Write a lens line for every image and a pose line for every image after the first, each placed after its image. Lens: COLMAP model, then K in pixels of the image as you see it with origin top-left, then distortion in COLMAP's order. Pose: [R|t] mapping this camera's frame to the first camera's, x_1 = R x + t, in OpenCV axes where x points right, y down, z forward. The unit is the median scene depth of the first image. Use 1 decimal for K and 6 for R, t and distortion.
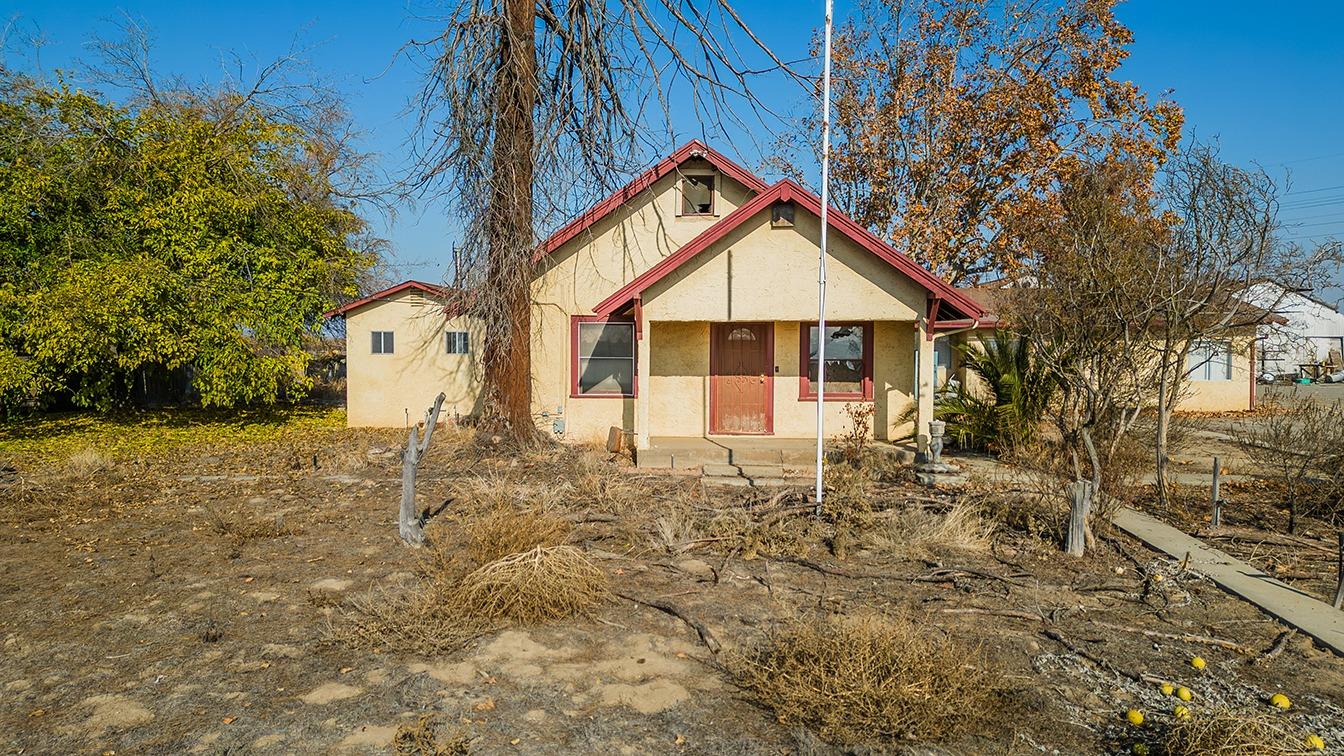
lens RADIAL K [[937.6, 0, 672.0], [0, 937.6, 378.0], [0, 0, 1]] dist [0.085065, 0.000318]
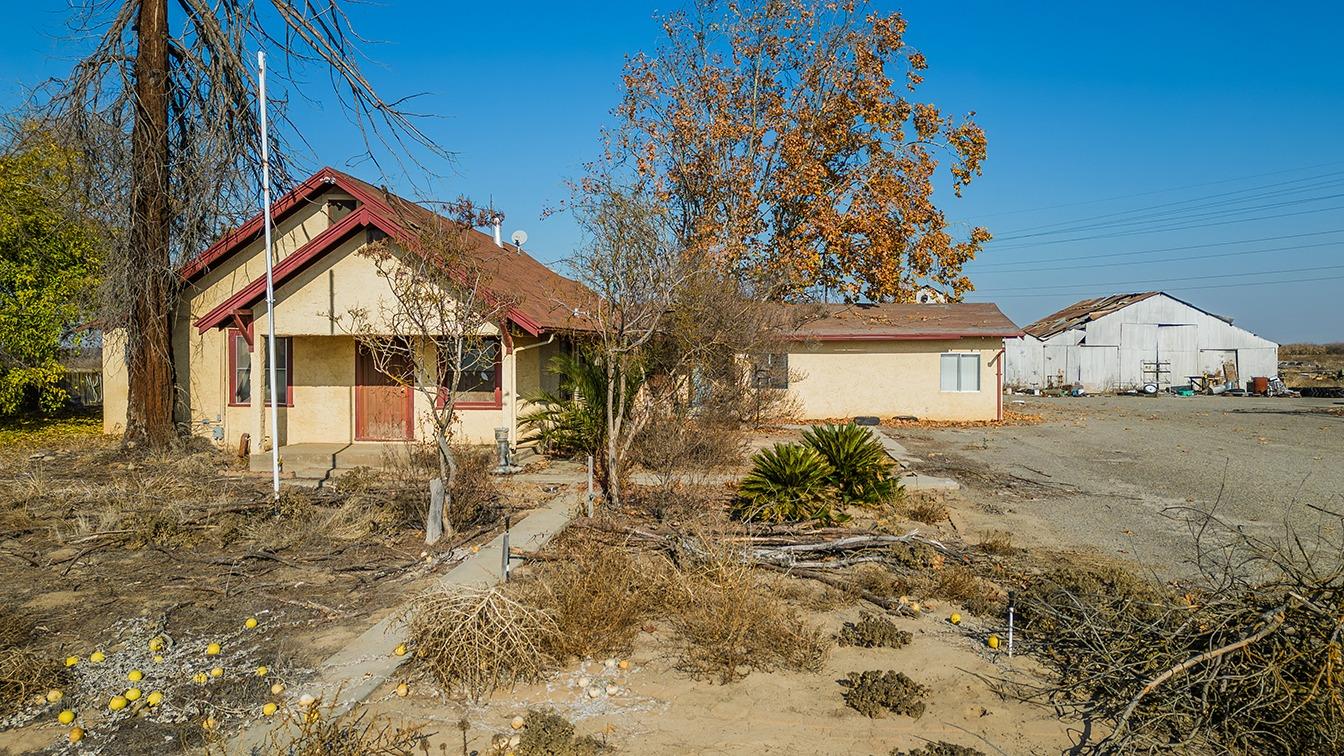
lens RADIAL K [[942.6, 0, 665.6], [0, 942.6, 373.3], [0, 0, 1]] dist [0.083541, -0.070963]
pose [[0.999197, 0.000920, -0.040049, 0.437822], [-0.001588, 0.999860, -0.016668, 0.000758], [0.040028, 0.016718, 0.999059, -0.070488]]
